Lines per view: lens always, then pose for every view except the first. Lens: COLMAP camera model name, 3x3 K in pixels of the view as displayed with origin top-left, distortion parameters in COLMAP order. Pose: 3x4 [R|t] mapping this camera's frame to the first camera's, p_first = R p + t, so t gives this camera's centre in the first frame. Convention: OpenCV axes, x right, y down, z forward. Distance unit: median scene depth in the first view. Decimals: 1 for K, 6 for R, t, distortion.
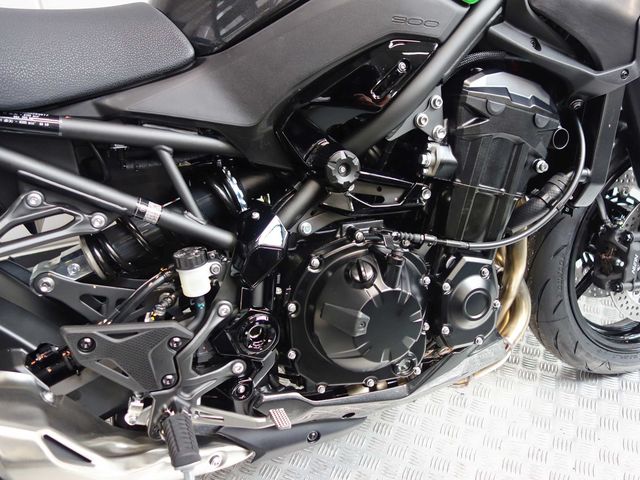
lens RADIAL K [[561.5, 0, 320.0], [0, 561.5, 240.0], [0, 0, 1]] dist [0.001888, -0.000798]
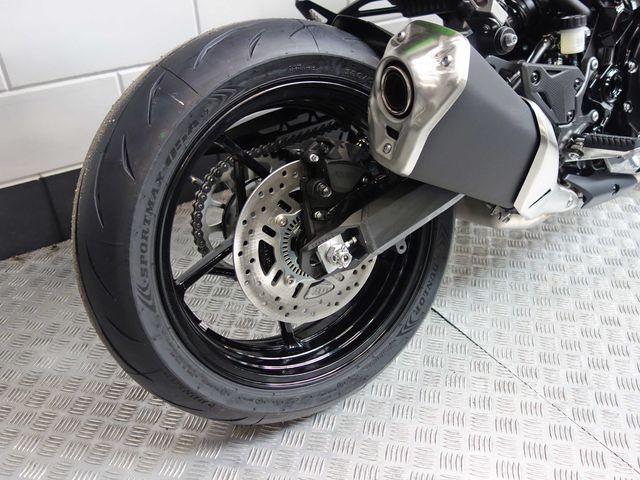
lens RADIAL K [[561.5, 0, 320.0], [0, 561.5, 240.0], [0, 0, 1]] dist [0.001888, -0.000798]
pose [[0.984978, -0.095988, 0.143544, -0.984092], [0.092284, 0.995210, 0.032252, 0.414094], [-0.145952, -0.018521, 0.989118, -0.183431]]
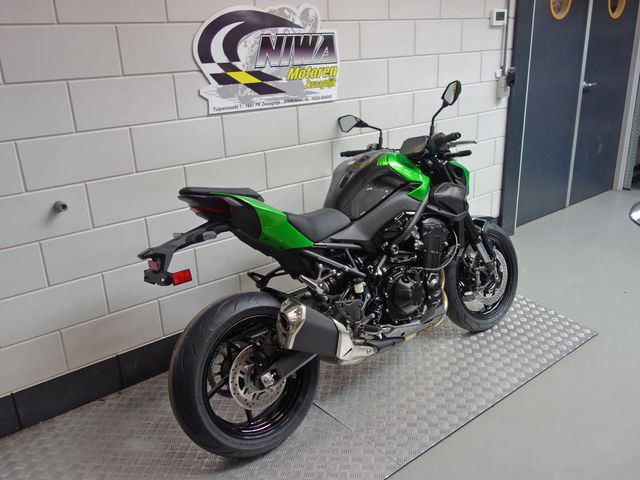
lens RADIAL K [[561.5, 0, 320.0], [0, 561.5, 240.0], [0, 0, 1]] dist [0.001888, -0.000798]
pose [[0.959999, -0.102835, 0.260436, -1.214067], [0.160086, 0.964683, -0.209188, 0.432126], [-0.229726, 0.242512, 0.942557, -2.005740]]
